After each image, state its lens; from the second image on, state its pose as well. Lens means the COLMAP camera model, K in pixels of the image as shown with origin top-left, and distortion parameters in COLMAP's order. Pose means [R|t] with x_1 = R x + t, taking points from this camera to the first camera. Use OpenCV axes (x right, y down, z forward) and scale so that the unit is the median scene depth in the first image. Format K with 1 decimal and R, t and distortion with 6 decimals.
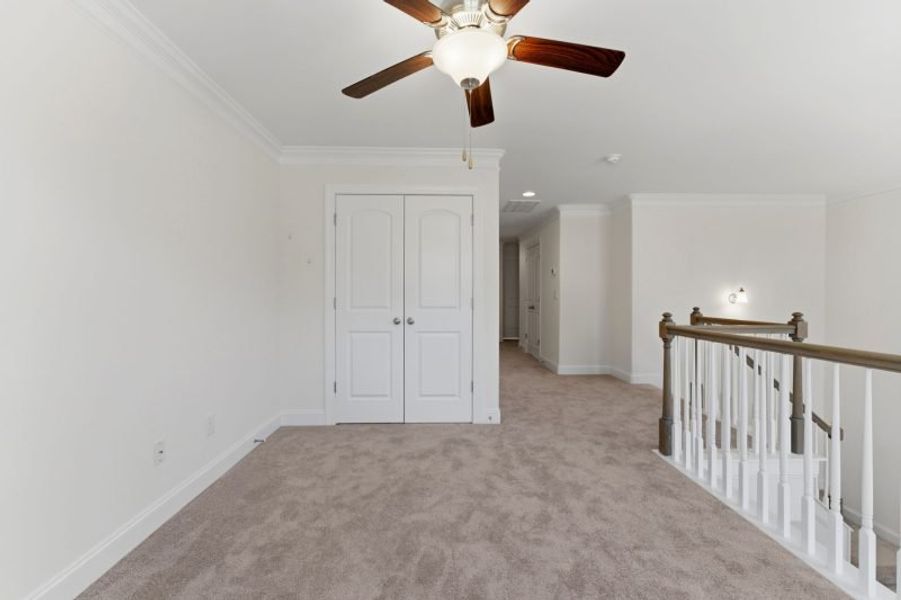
lens RADIAL K [[368.4, 0, 449.1], [0, 368.4, 296.7], [0, 0, 1]] dist [0.000299, 0.000100]
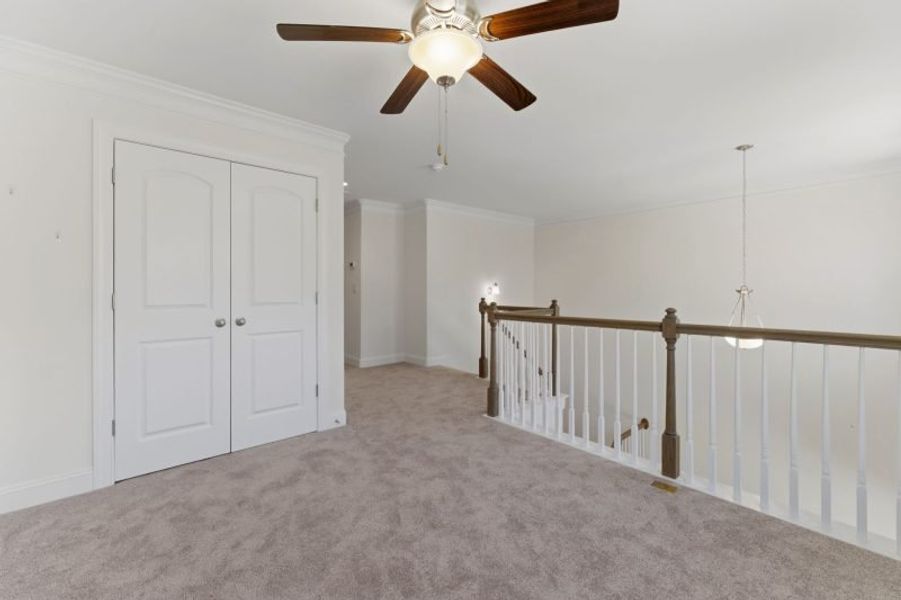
lens RADIAL K [[378.9, 0, 450.5], [0, 378.9, 288.8], [0, 0, 1]] dist [0.000128, 0.000137]
pose [[0.770782, -0.003940, 0.637086, -0.282383], [0.006745, 0.999975, -0.001976, -0.000018], [-0.637063, 0.005820, 0.770790, 0.085676]]
